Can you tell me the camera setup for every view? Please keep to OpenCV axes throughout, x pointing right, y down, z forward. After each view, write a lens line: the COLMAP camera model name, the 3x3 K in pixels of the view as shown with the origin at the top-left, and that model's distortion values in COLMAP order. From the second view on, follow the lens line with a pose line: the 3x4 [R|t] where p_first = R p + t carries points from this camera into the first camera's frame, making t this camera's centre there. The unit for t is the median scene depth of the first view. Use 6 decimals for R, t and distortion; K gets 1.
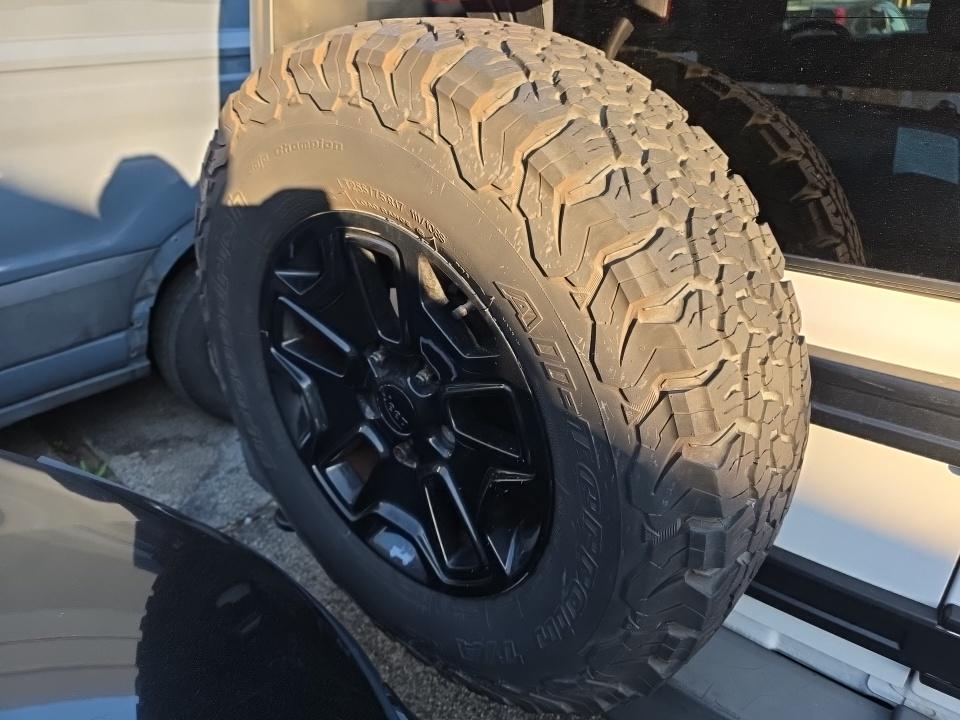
lens RADIAL K [[650.9, 0, 472.3], [0, 650.9, 359.1], [0, 0, 1]] dist [0.068366, -0.060881]
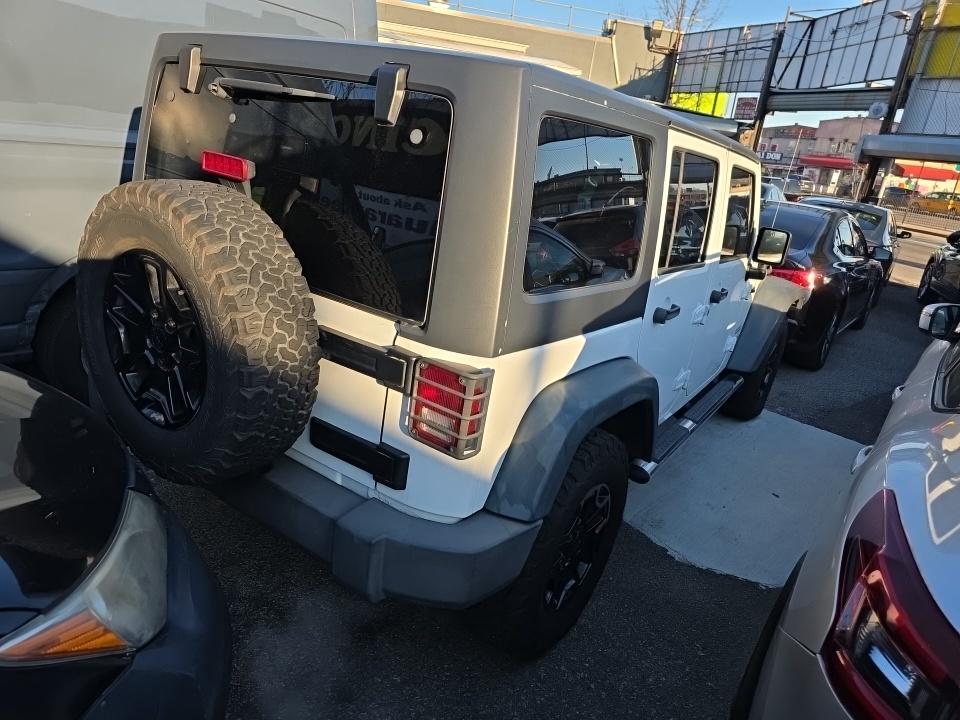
lens RADIAL K [[650.9, 0, 472.3], [0, 650.9, 359.1], [0, 0, 1]] dist [0.068366, -0.060881]
pose [[0.983618, 0.124548, 0.130324, 0.594079], [-0.106153, 0.984492, -0.139669, 0.314577], [-0.145699, 0.123546, 0.981585, -1.238357]]
